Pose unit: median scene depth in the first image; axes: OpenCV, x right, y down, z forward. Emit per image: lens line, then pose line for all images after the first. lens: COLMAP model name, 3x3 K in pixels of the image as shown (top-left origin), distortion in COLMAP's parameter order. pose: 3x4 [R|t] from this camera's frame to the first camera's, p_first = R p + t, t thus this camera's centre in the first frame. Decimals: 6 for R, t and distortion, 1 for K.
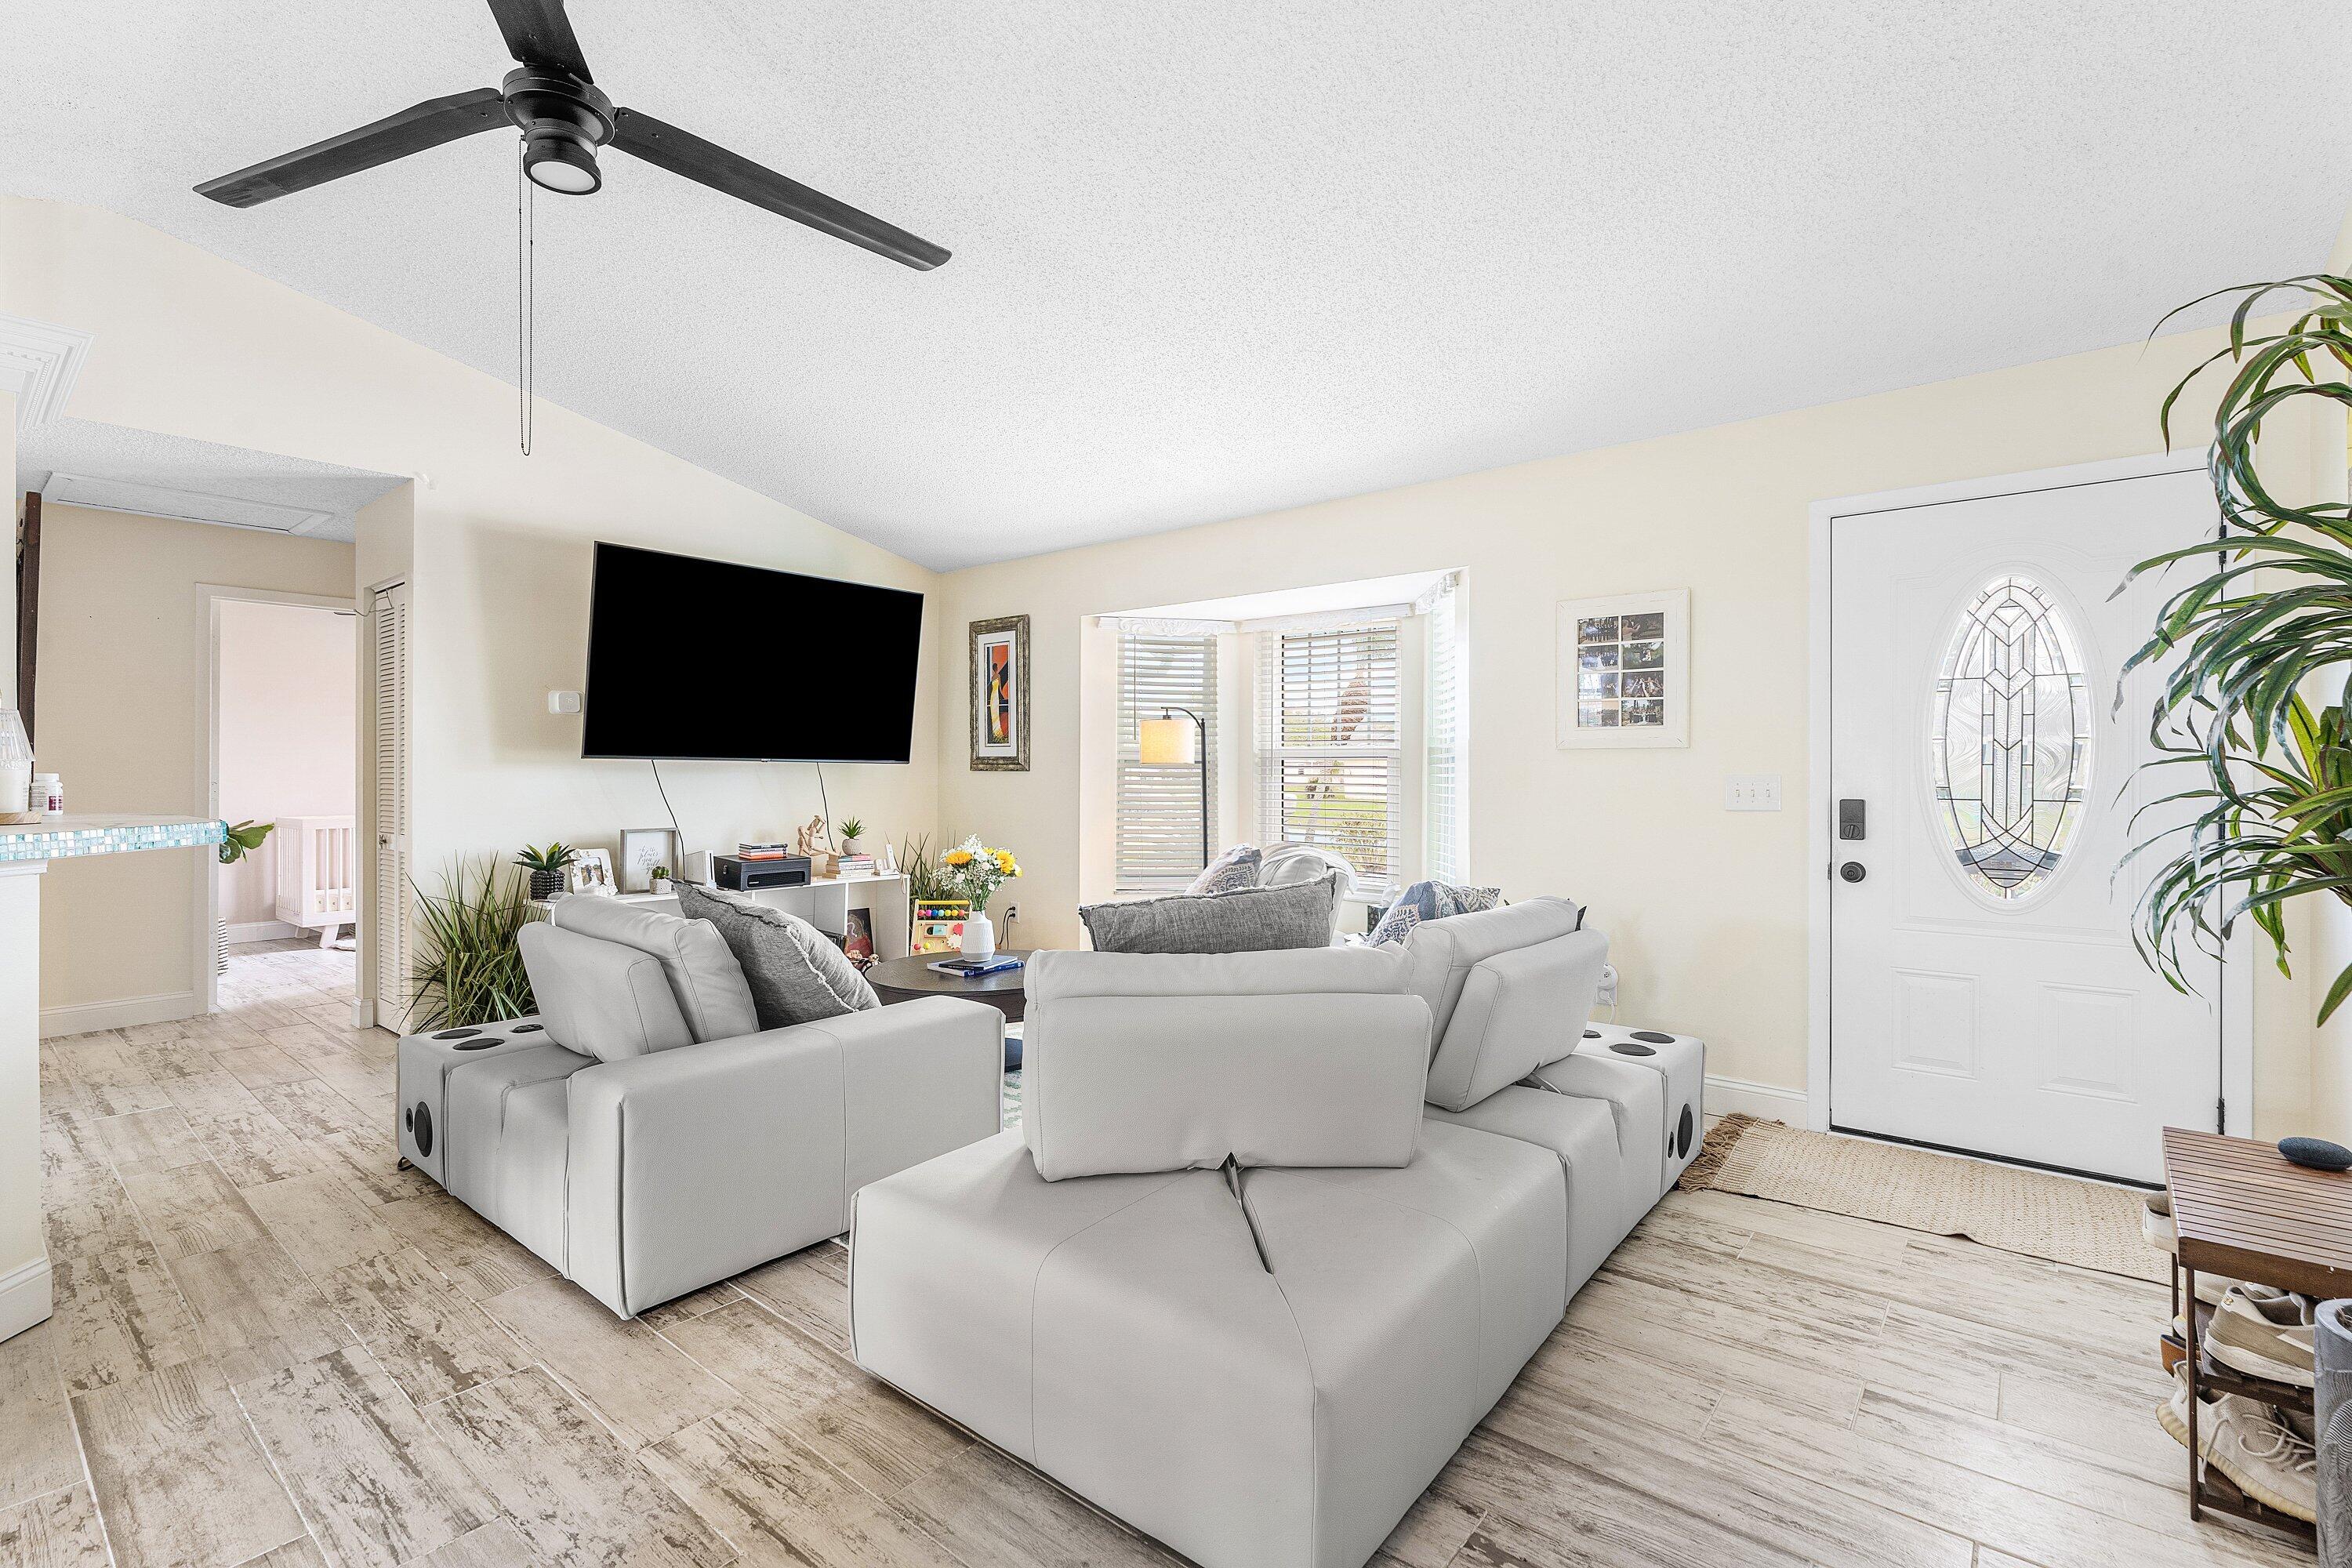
lens RADIAL K [[1066.3, 0, 1175.5], [0, 1066.3, 783.4], [0, 0, 1]] dist [0.000557, 0.000550]
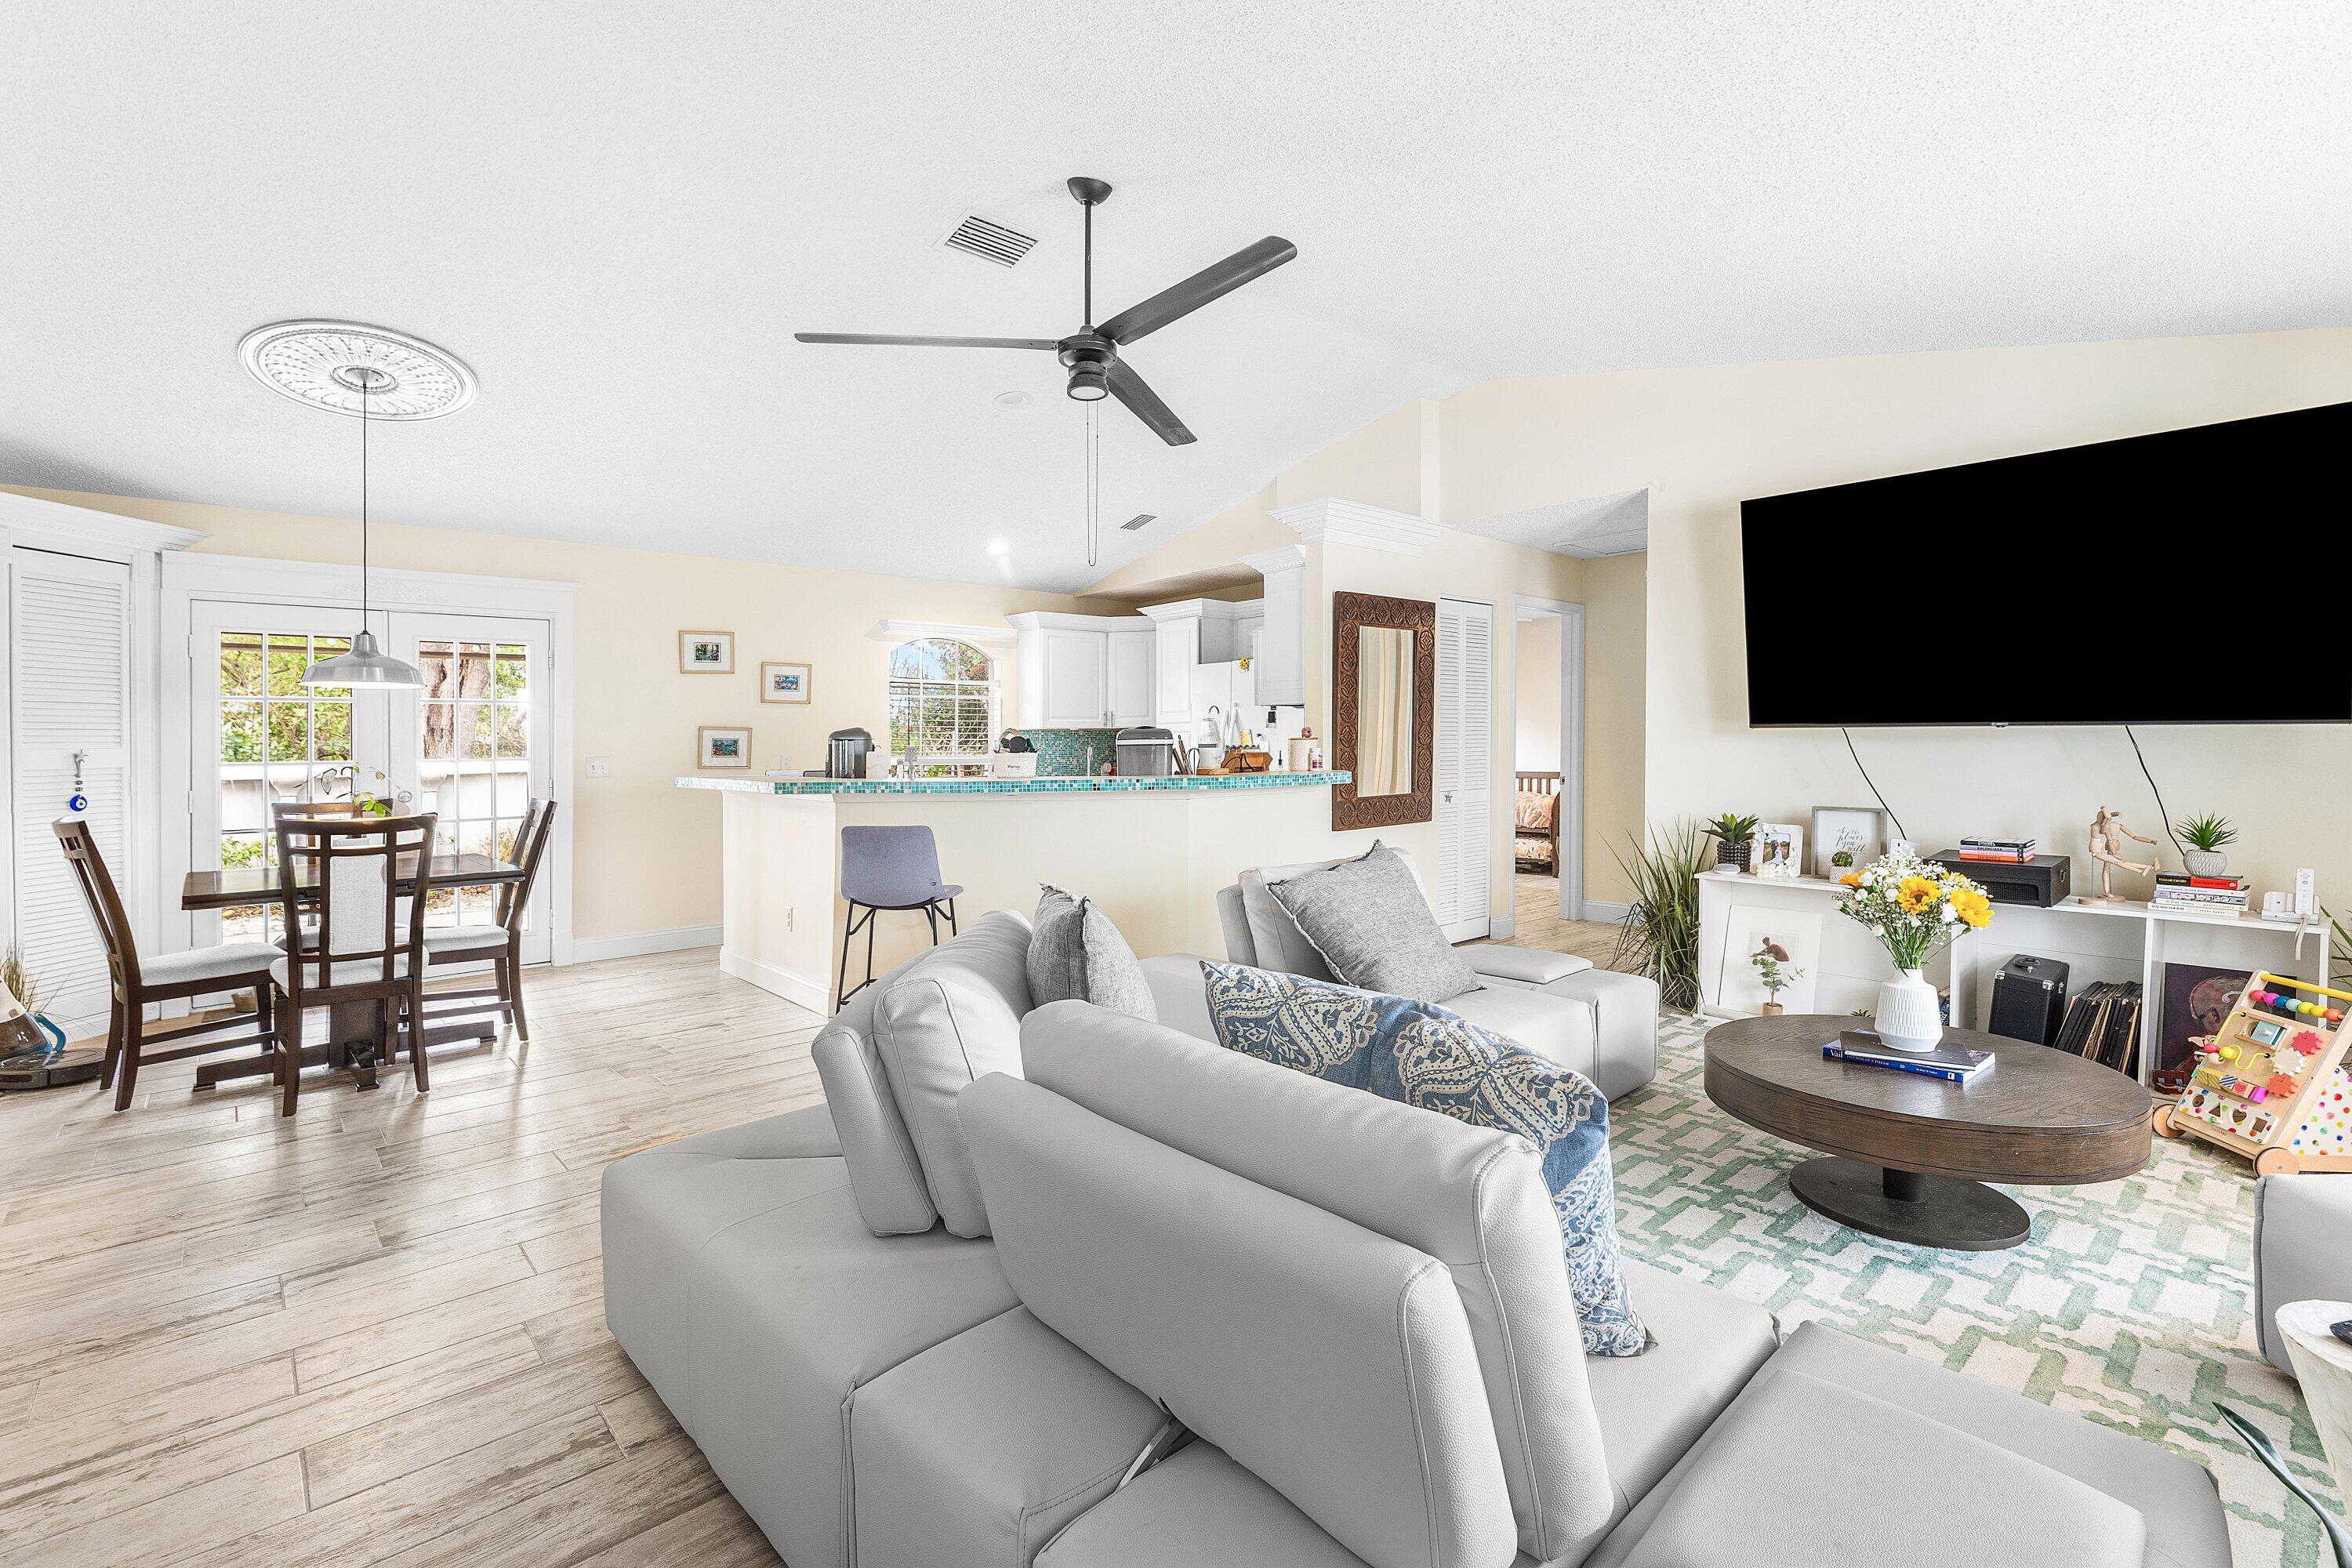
lens RADIAL K [[1066.3, 0, 1175.6], [0, 1066.3, 743.8], [0, 0, 1]] dist [0.000557, 0.000550]
pose [[-0.154427, 0.004755, -0.987993, 0.879722], [0.003912, 0.999984, 0.004201, -0.029040], [0.987996, -0.003216, -0.154443, 1.190684]]
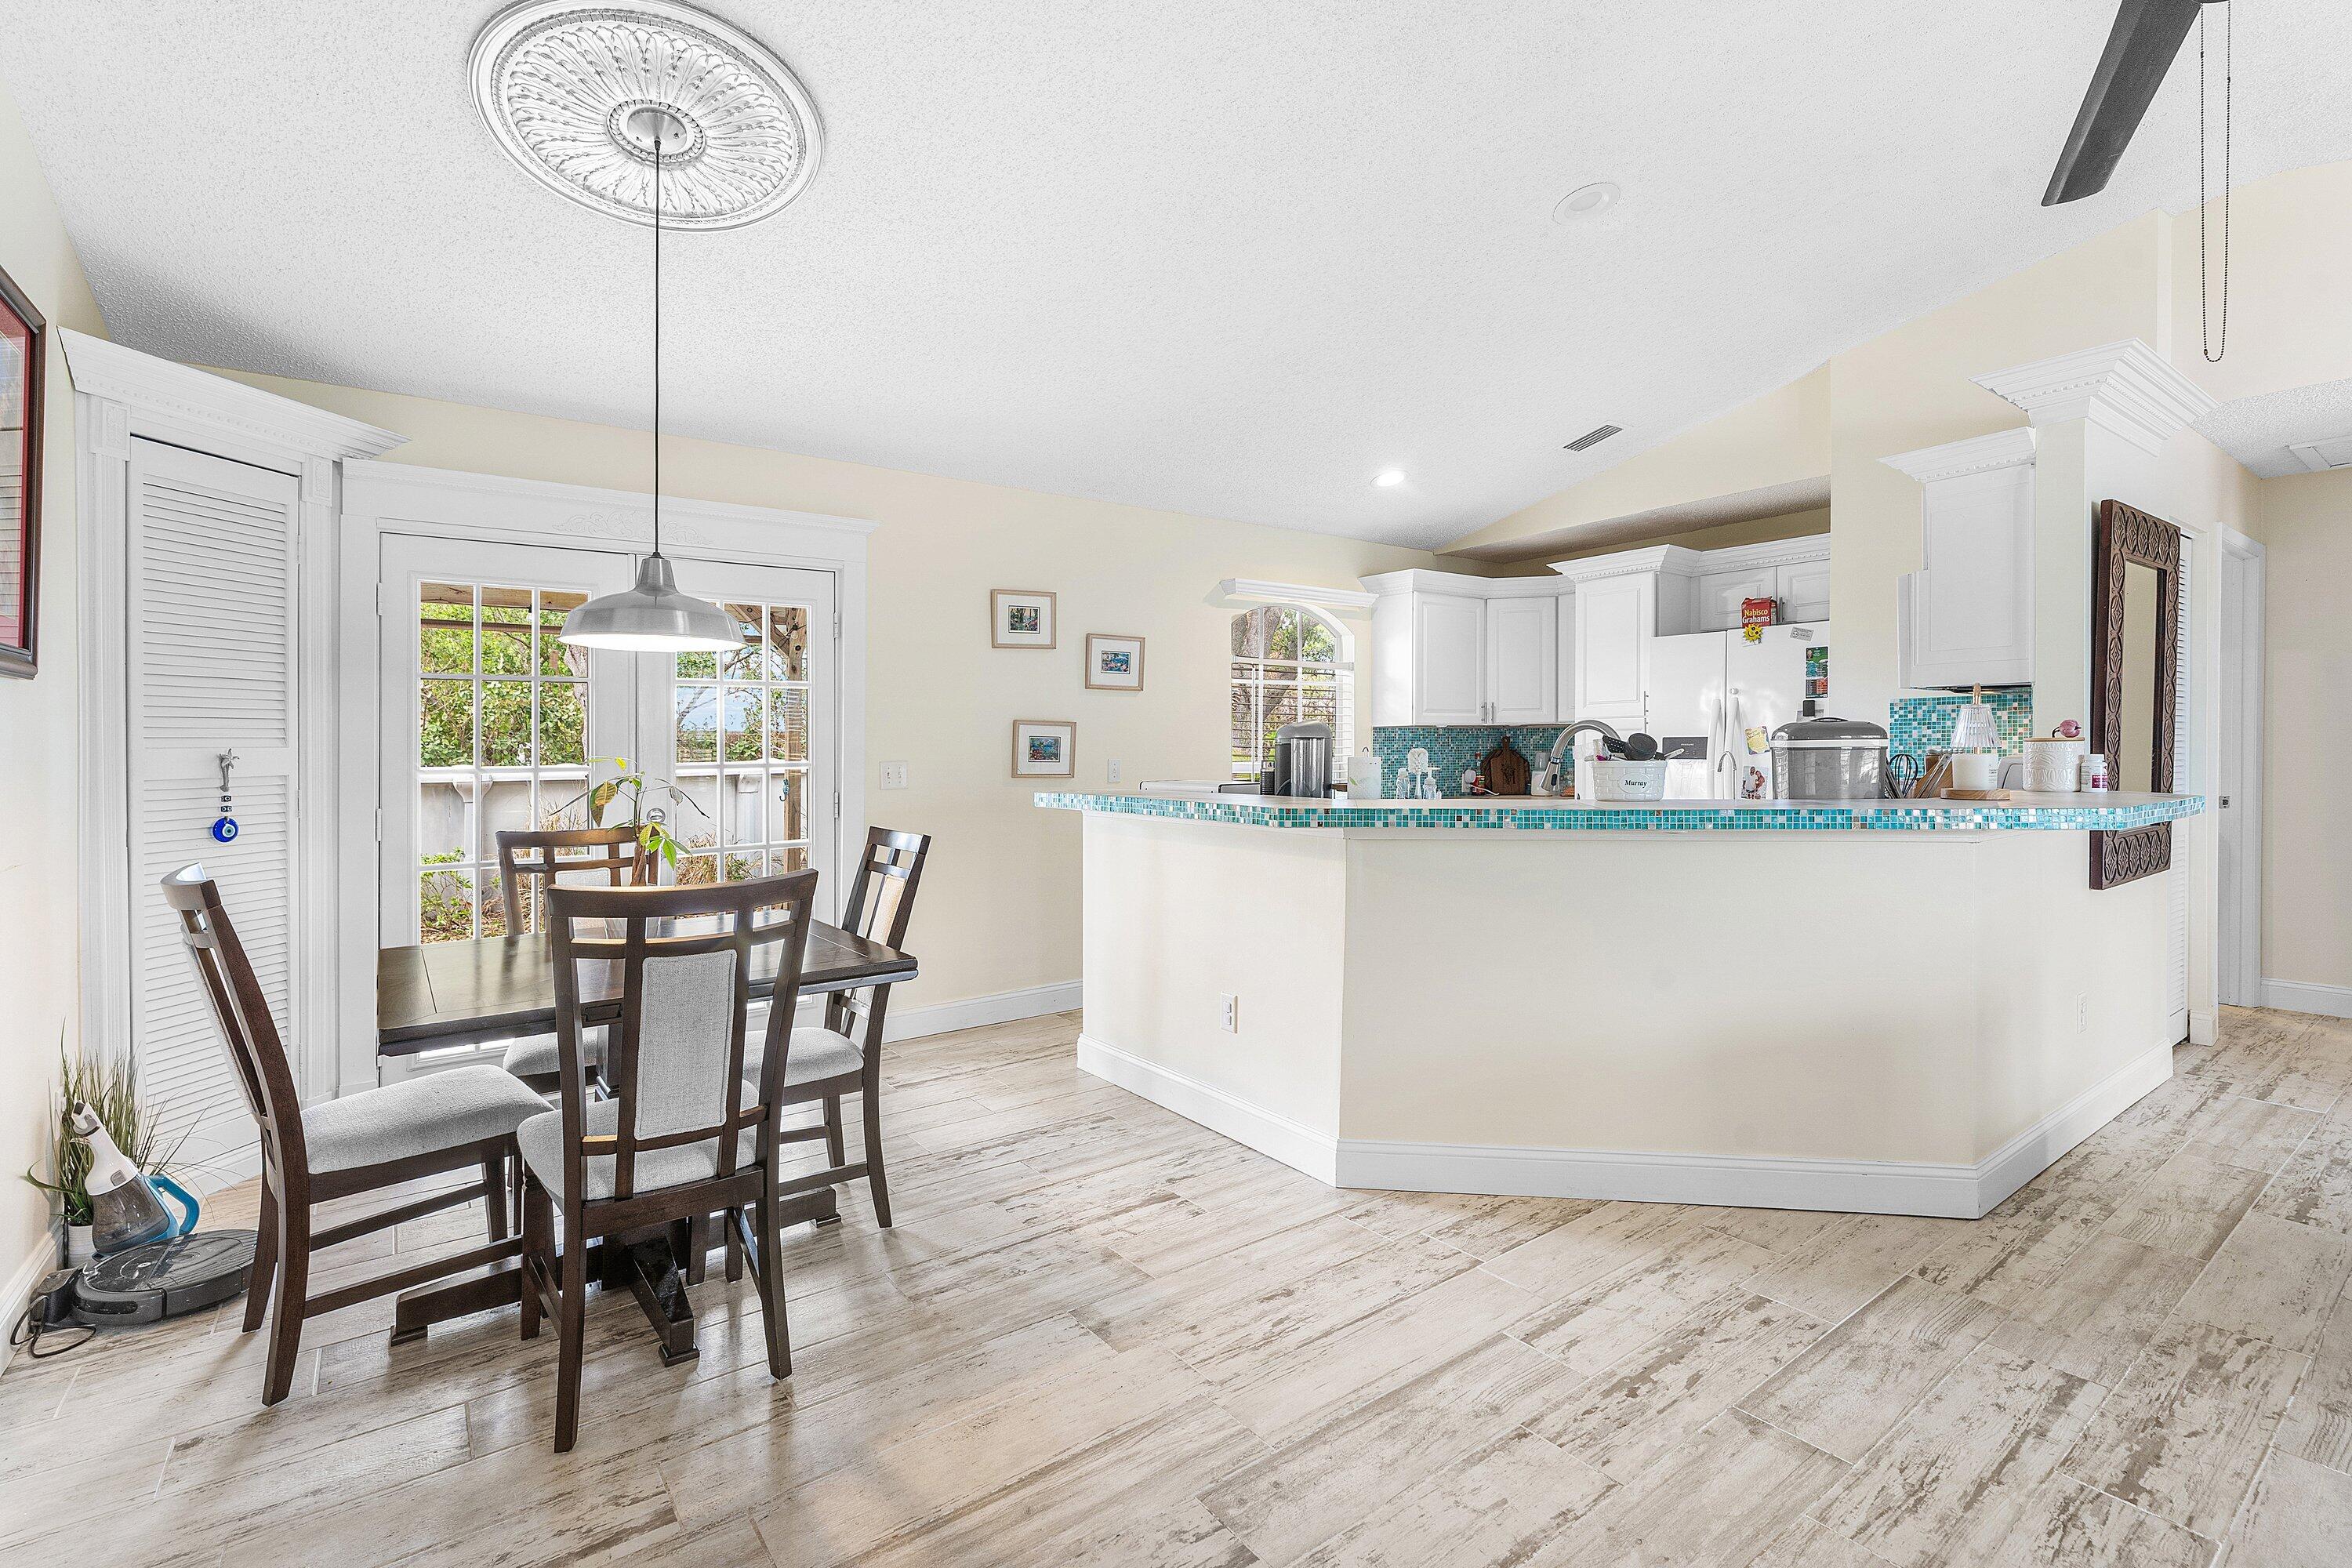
lens RADIAL K [[1066.3, 0, 1179.1], [0, 1066.3, 744.7], [0, 0, 1]] dist [0.000557, 0.000550]
pose [[-0.244246, 0.003146, -0.969708, 0.288070], [0.000372, 0.999995, 0.003151, -0.026766], [0.969713, 0.000408, -0.244246, 0.415795]]
